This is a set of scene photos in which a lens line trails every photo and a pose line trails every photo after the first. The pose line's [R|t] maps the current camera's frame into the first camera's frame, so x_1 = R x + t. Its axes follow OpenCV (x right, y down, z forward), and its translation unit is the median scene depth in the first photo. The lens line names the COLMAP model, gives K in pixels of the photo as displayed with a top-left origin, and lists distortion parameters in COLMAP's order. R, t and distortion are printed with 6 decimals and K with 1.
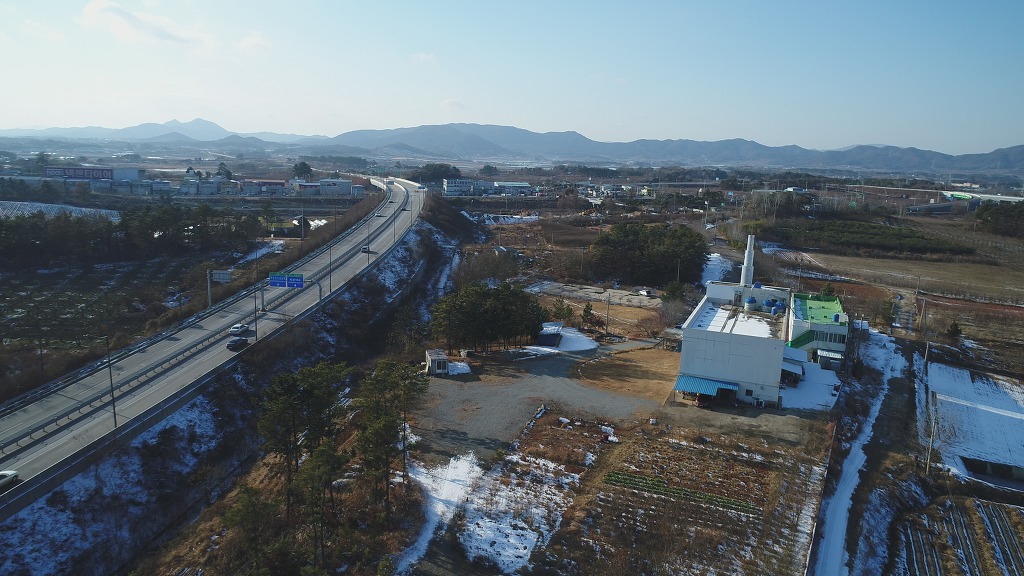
lens RADIAL K [[709.1, 0, 510.3], [0, 709.1, 291.3], [0, 0, 1]] dist [-0.005402, -0.001319]
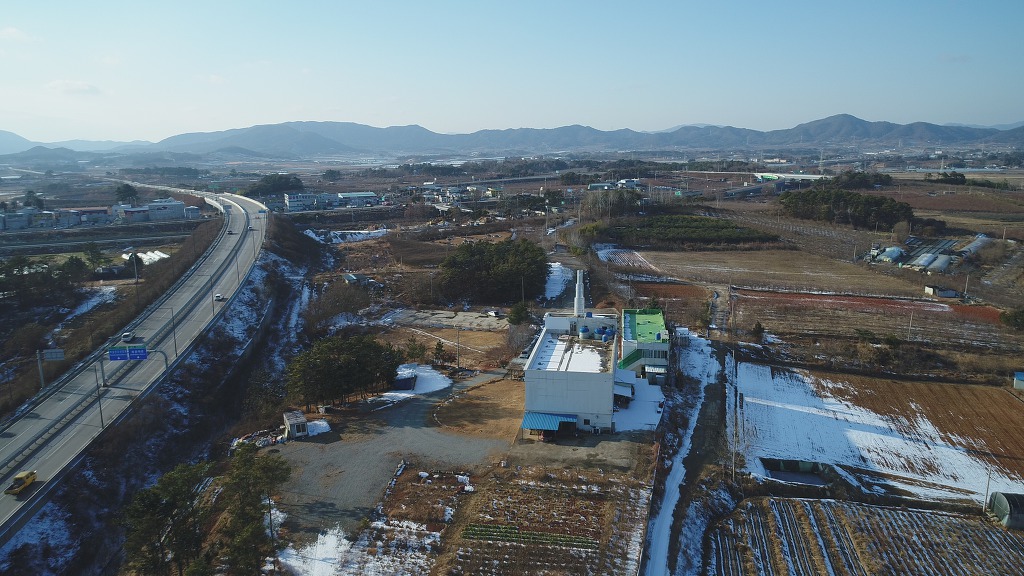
lens RADIAL K [[709.1, 0, 510.3], [0, 709.1, 291.3], [0, 0, 1]] dist [-0.005402, -0.001319]
pose [[0.975906, -0.089675, 0.198914, 0.011888], [0.087537, 0.995970, 0.019536, -0.080396], [-0.199864, -0.001653, 0.979822, -0.063037]]
